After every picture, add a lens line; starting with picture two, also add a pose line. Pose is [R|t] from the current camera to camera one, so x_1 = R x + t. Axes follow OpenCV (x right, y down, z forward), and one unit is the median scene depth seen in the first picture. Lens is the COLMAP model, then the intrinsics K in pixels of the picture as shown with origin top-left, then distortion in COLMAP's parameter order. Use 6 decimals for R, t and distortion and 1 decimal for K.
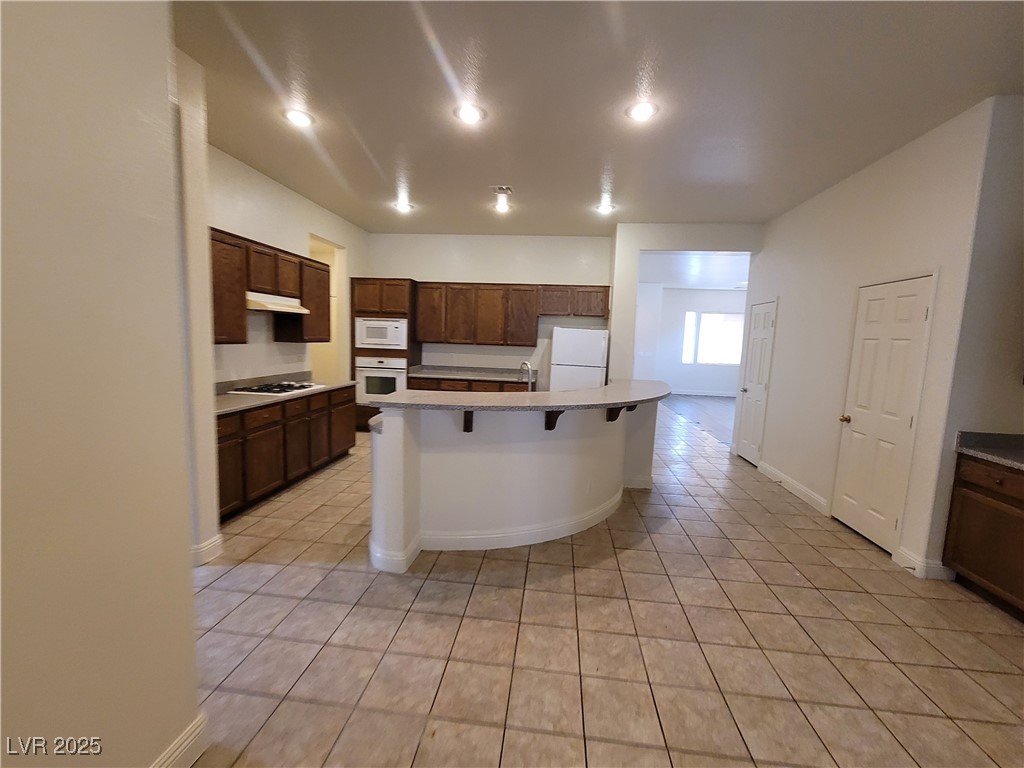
lens RADIAL K [[419.3, 0, 511.0], [0, 419.3, 384.4], [0, 0, 1]] dist [-0.002176, 0.001363]
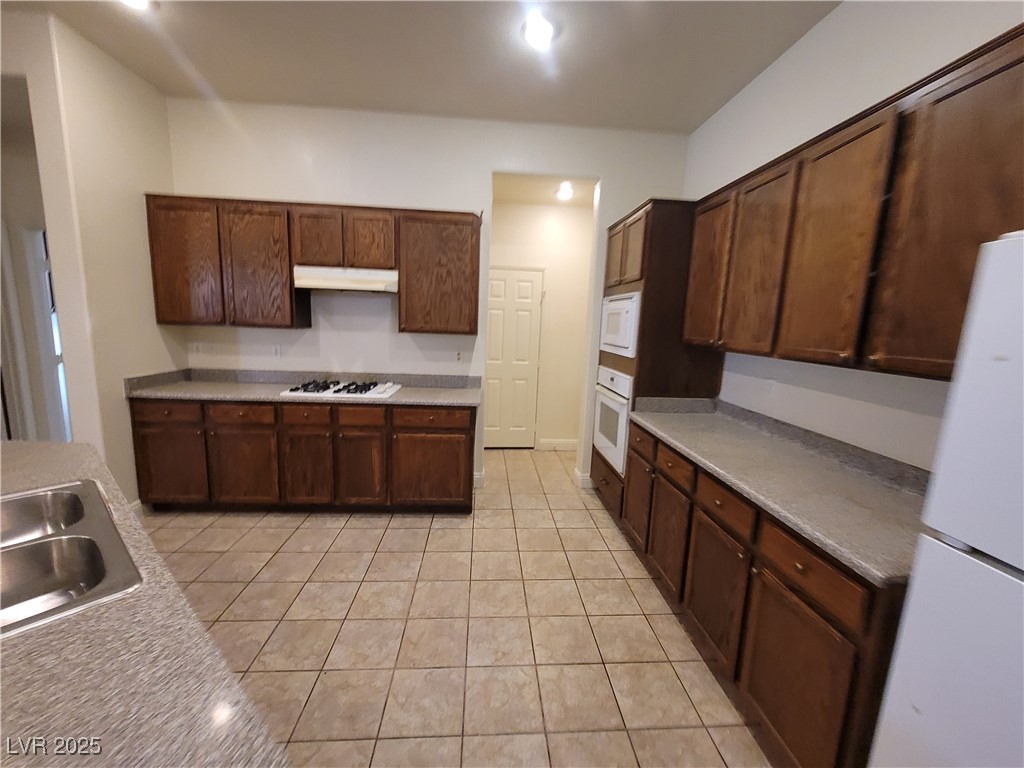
lens RADIAL K [[419.3, 0, 511.7], [0, 419.3, 379.3], [0, 0, 1]] dist [-0.002176, 0.001363]
pose [[0.179750, 0.114274, -0.977052, 0.256785], [-0.142343, 0.985798, 0.089110, -0.115637], [0.973359, 0.123059, 0.193464, 1.104140]]
